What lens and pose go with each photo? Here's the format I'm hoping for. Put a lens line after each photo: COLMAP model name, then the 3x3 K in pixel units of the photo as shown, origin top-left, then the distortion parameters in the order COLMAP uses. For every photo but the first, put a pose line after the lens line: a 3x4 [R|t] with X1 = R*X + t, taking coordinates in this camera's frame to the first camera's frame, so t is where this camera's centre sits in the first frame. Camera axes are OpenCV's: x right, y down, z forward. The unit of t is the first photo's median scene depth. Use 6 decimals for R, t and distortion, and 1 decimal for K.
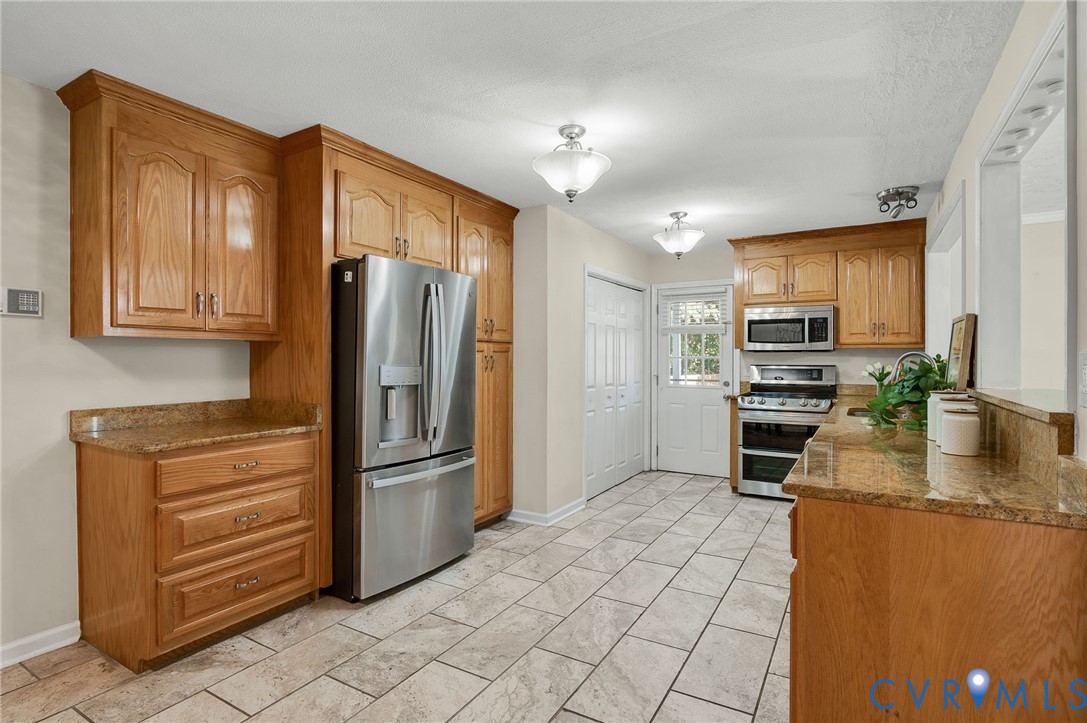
lens RADIAL K [[535.3, 0, 552.1], [0, 535.3, 359.5], [0, 0, 1]] dist [-0.004126, -0.000639]
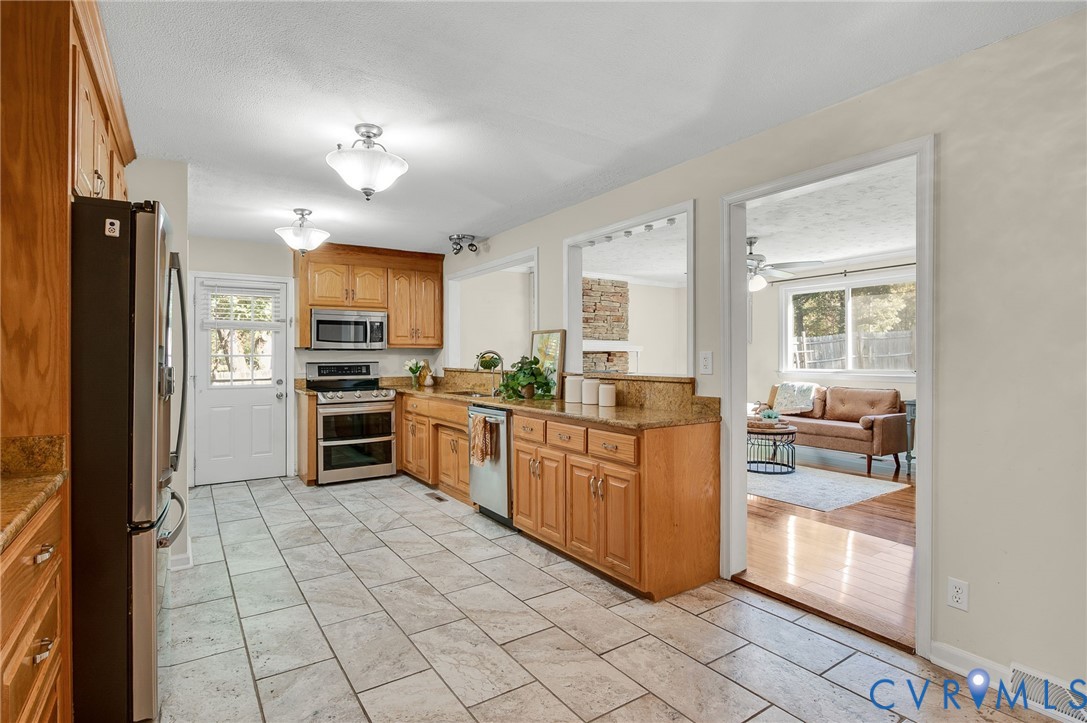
lens RADIAL K [[539.7, 0, 530.4], [0, 539.7, 355.2], [0, 0, 1]] dist [-0.004539, -0.001215]
pose [[0.447943, -0.001393, 0.894061, -0.477592], [0.005977, 0.999981, -0.001437, -0.000086], [-0.894042, 0.005988, 0.447943, 0.179111]]
